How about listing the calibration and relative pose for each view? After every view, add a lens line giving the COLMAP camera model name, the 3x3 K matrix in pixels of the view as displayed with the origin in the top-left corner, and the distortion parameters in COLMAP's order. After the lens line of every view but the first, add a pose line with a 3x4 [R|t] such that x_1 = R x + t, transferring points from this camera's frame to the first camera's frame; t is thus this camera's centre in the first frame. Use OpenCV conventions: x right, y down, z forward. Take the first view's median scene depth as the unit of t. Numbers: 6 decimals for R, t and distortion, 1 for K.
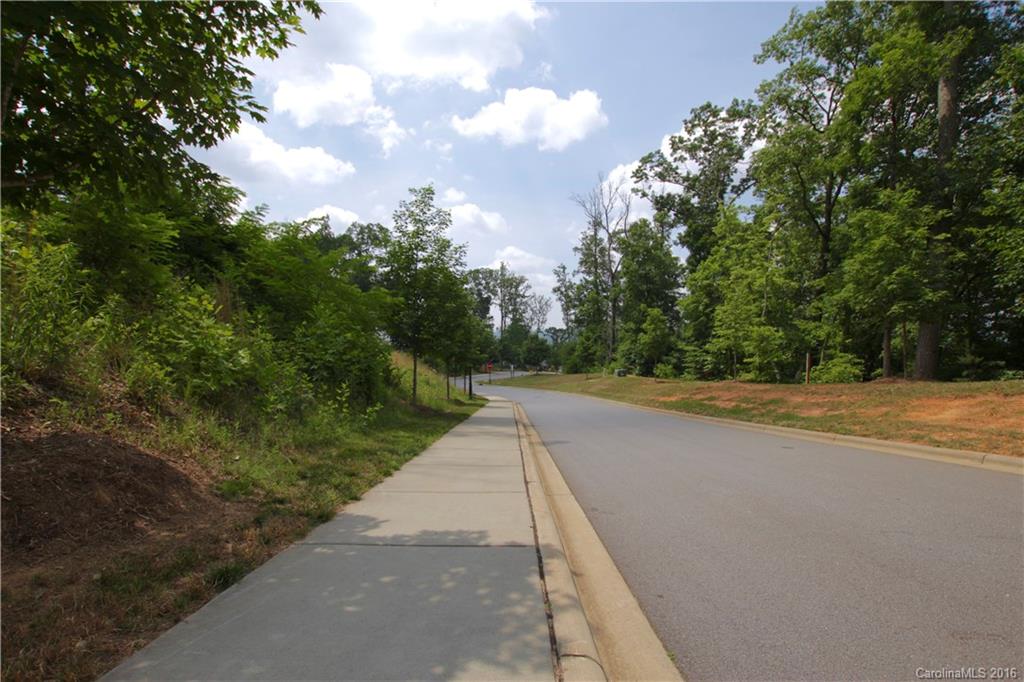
lens RADIAL K [[475.2, 0, 512.0], [0, 475.2, 341.0], [0, 0, 1]] dist [-0.032443, 0.000632]
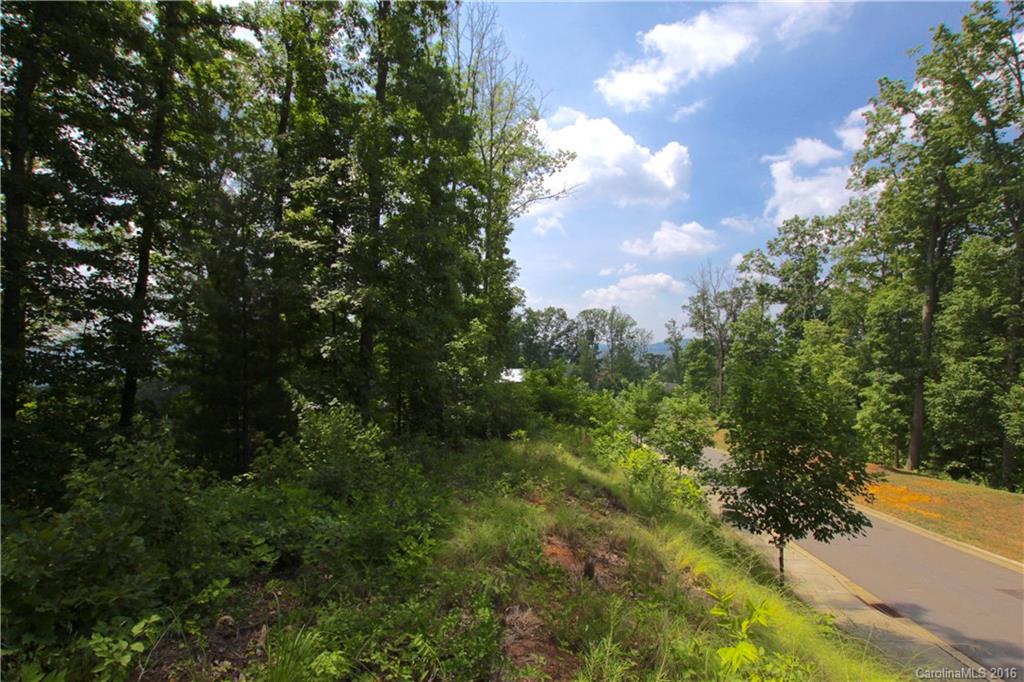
lens RADIAL K [[475.2, 0, 512.0], [0, 475.2, 341.0], [0, 0, 1]] dist [-0.032443, 0.000632]
pose [[0.984381, -0.008713, -0.175837, -0.083566], [0.004552, 0.999700, -0.024051, -0.079594], [0.175993, 0.022875, 0.984126, -0.247703]]
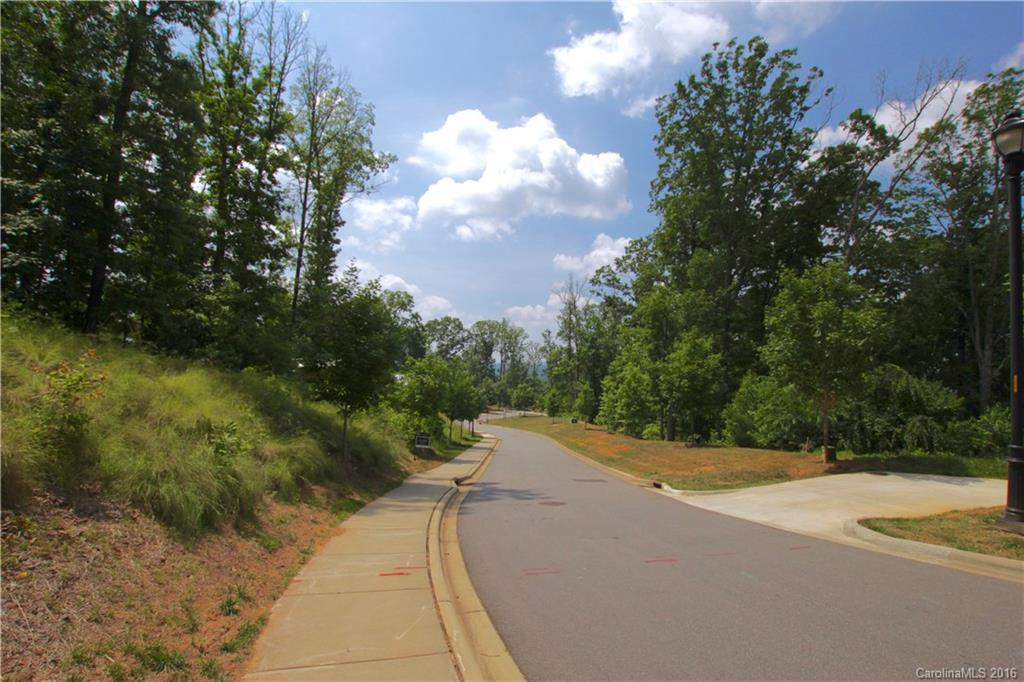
lens RADIAL K [[479.0, 0, 512.6], [0, 479.0, 356.2], [0, 0, 1]] dist [-0.038097, 0.007268]
pose [[0.999534, 0.028500, -0.010957, 0.026738], [-0.028823, 0.999117, -0.030575, -0.046866], [0.010076, 0.030876, 0.999472, -0.292773]]
